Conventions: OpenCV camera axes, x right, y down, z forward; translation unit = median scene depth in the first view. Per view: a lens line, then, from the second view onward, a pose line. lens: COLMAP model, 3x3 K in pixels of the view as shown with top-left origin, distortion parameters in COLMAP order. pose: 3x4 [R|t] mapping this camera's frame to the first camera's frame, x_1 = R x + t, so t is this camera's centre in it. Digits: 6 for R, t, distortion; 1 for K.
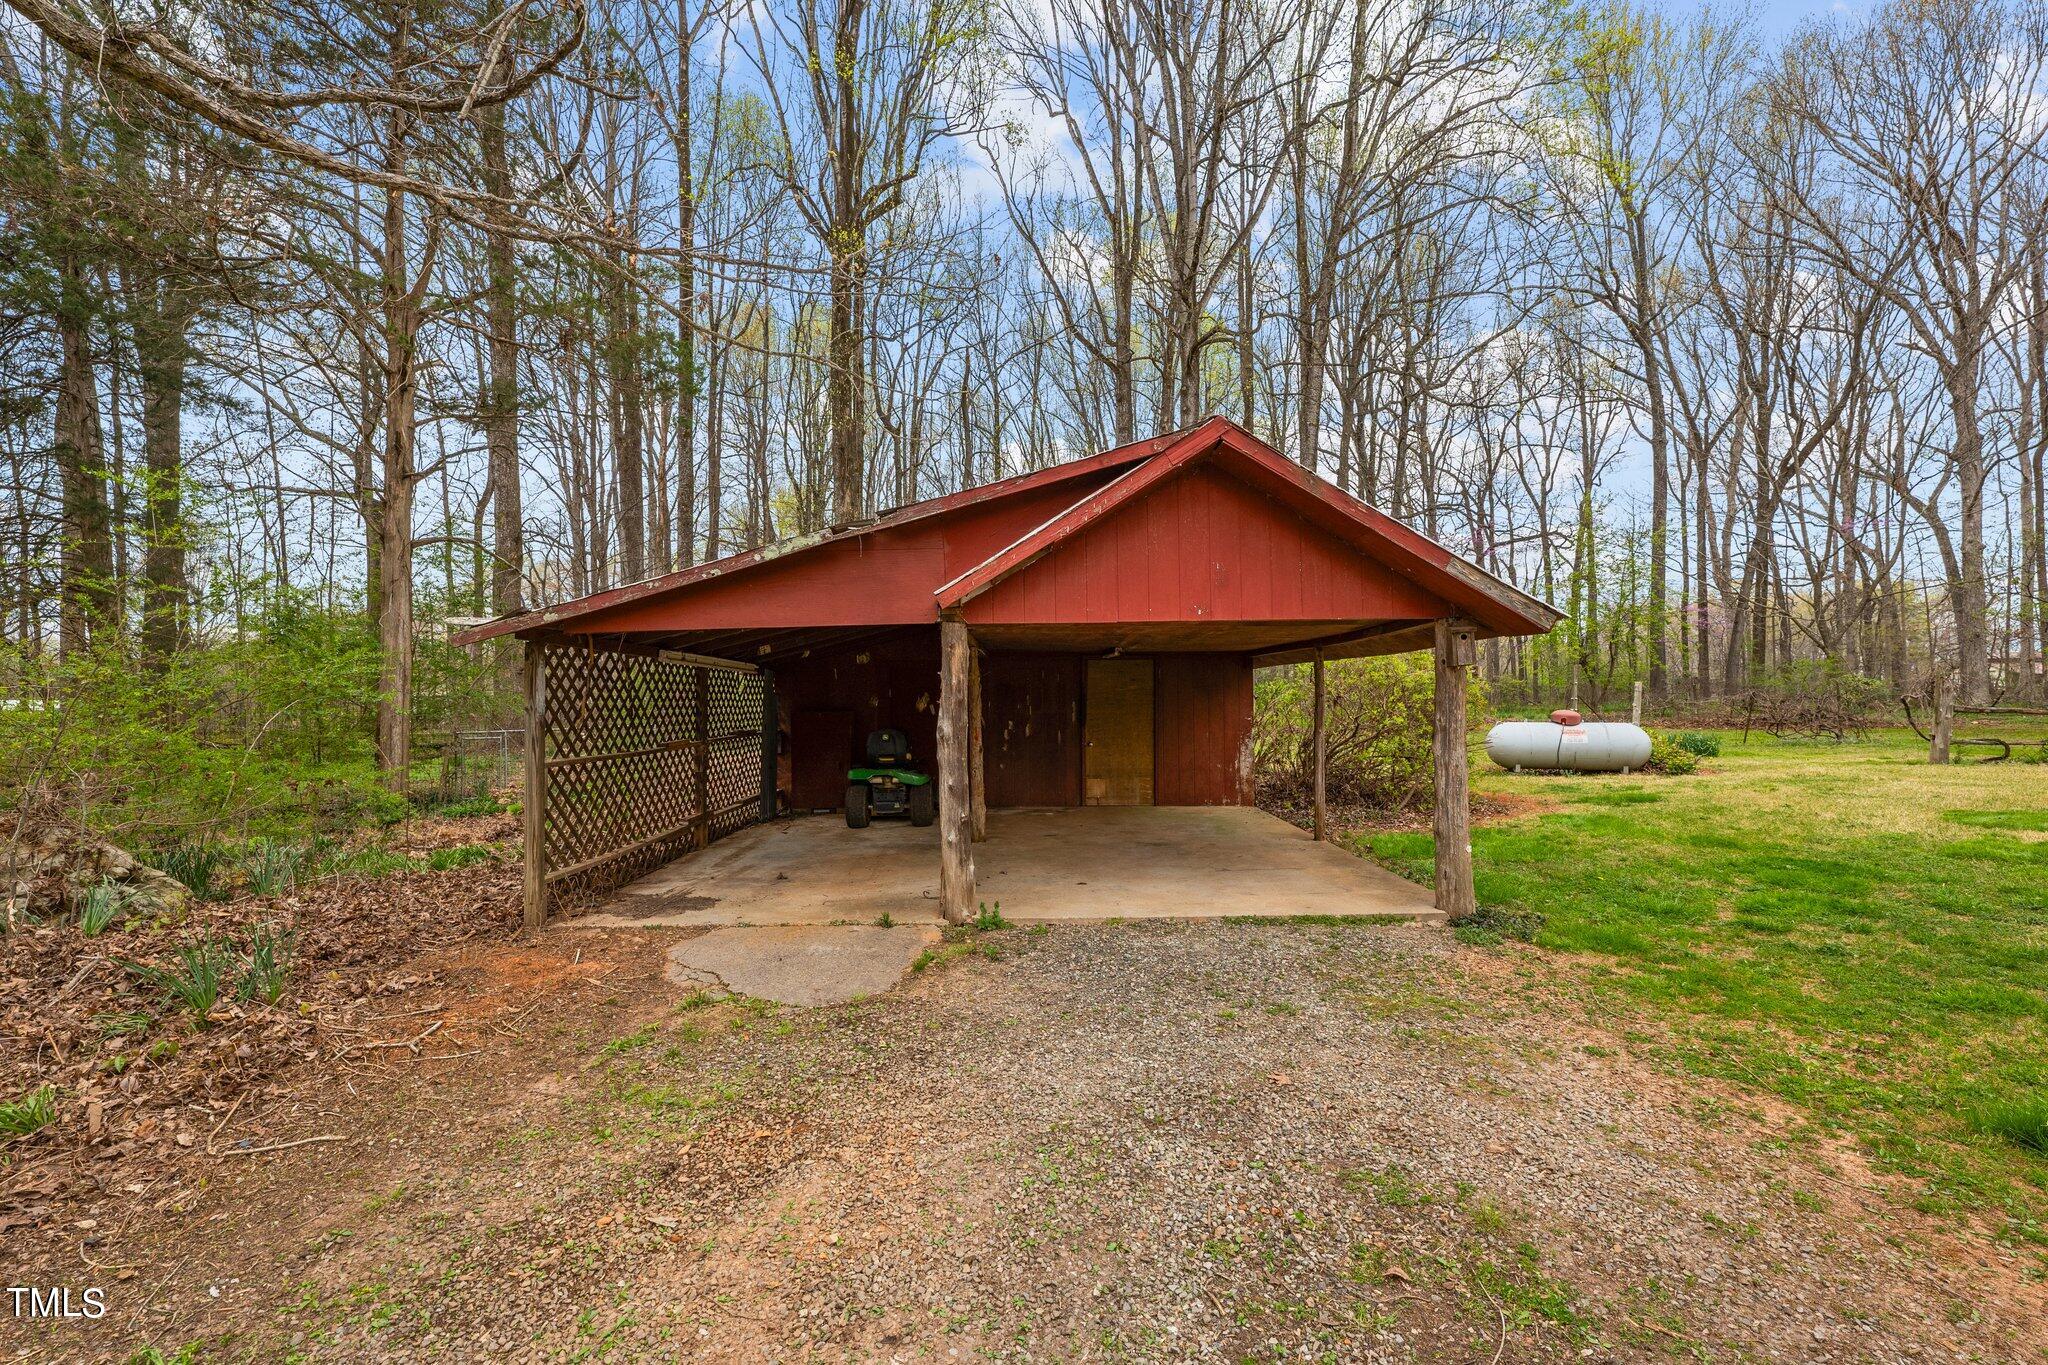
lens RADIAL K [[834.8, 0, 1024.6], [0, 834.8, 690.5], [0, 0, 1]] dist [-0.000387, -0.000583]
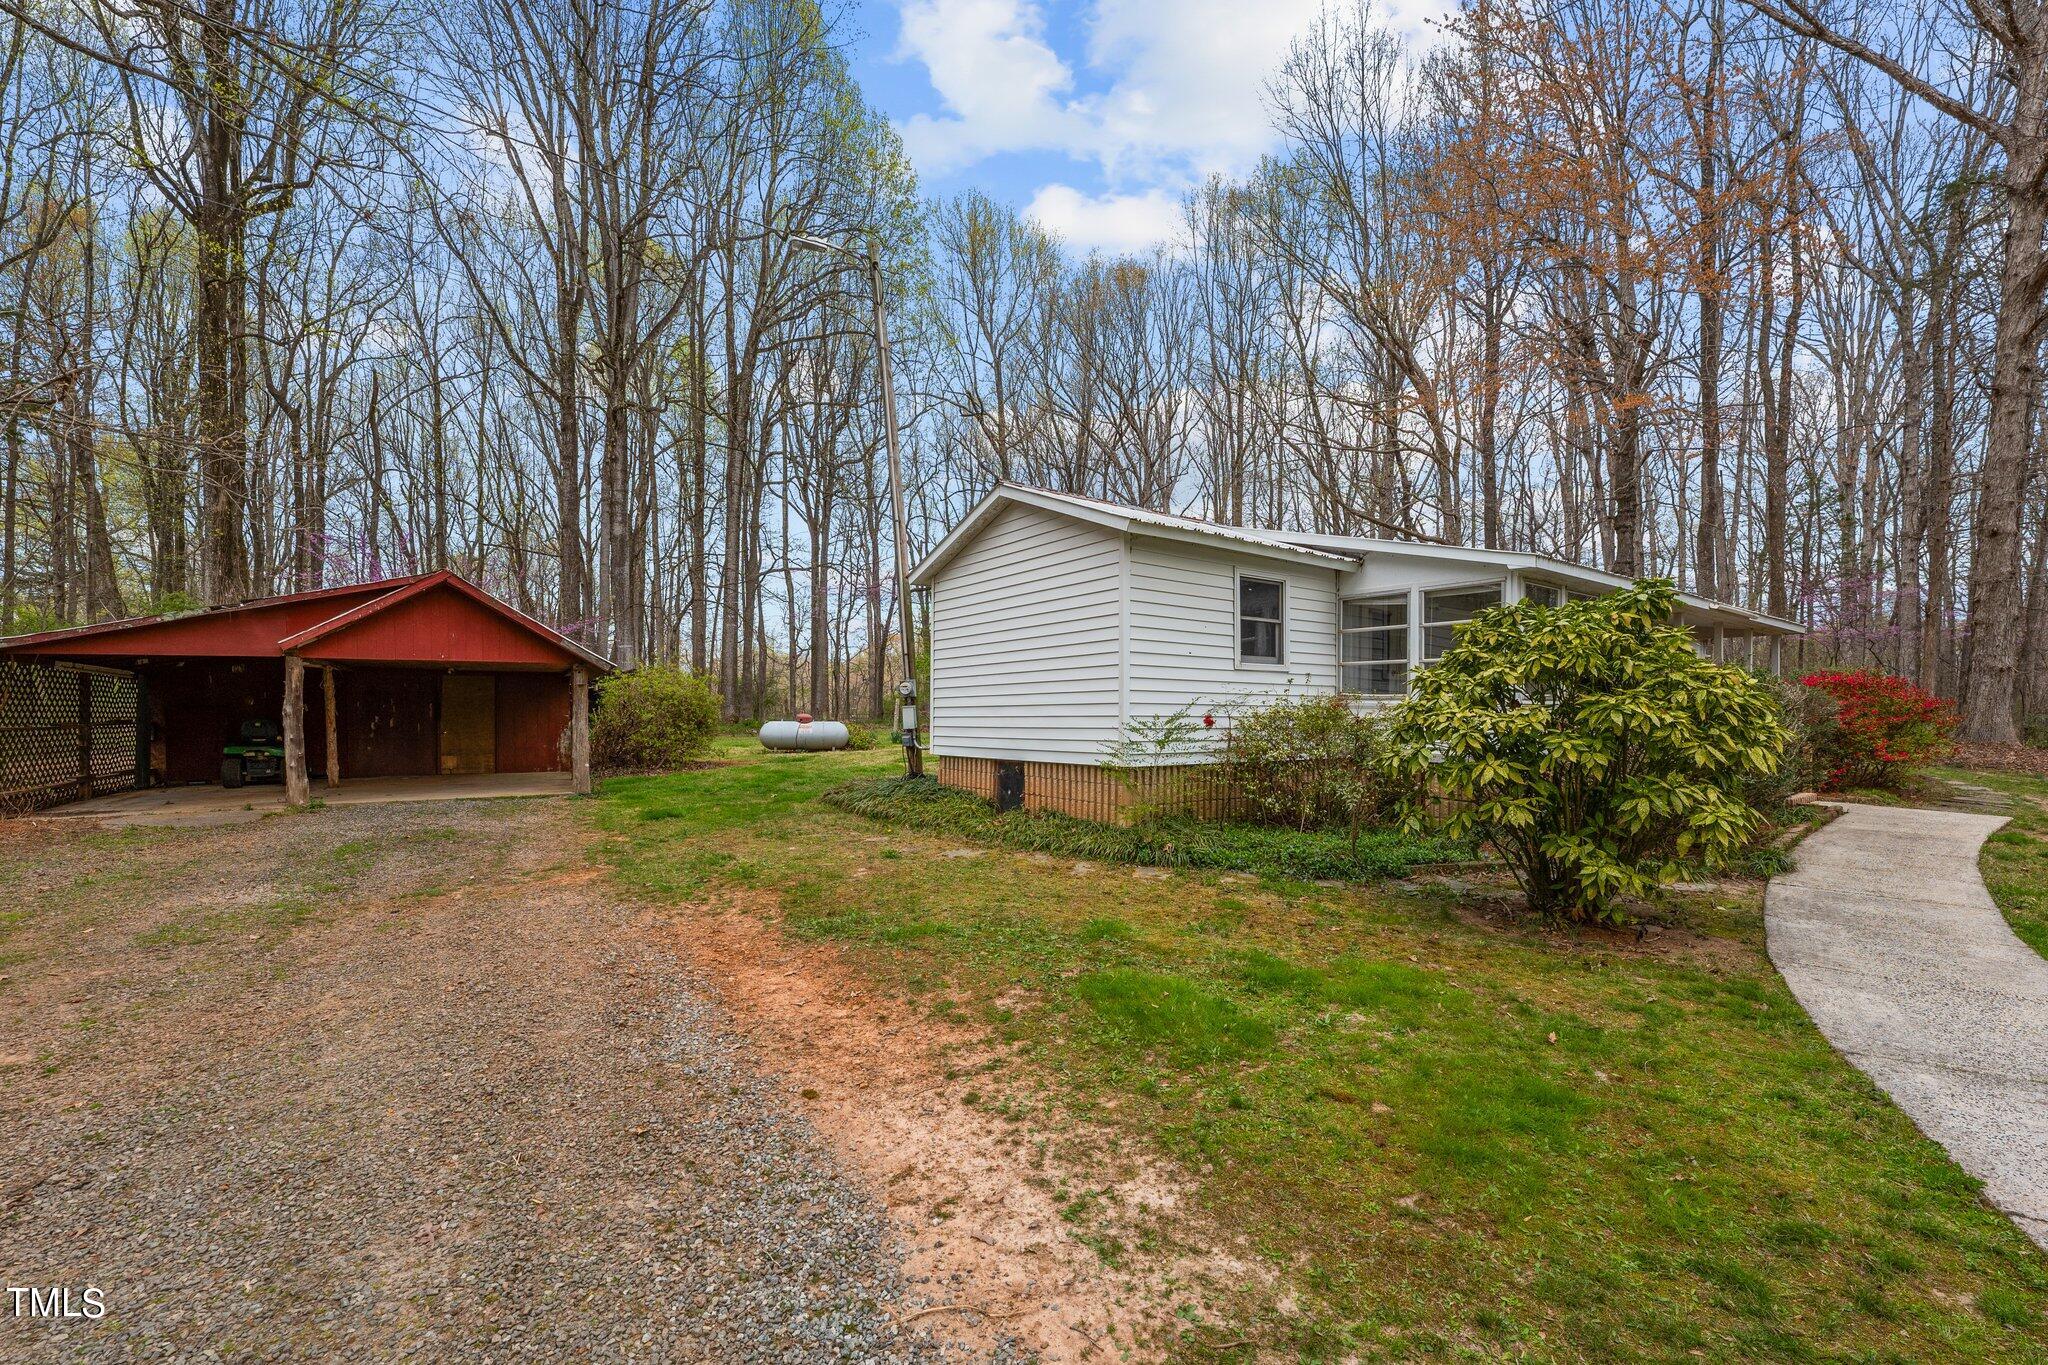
lens RADIAL K [[834.8, 0, 1003.3], [0, 834.8, 723.4], [0, 0, 1]] dist [-0.000387, -0.000583]
pose [[0.856799, 0.000237, 0.515651, 0.168180], [-0.011219, 0.999772, 0.018181, 0.010938], [-0.515529, -0.021363, 0.856606, -0.780854]]
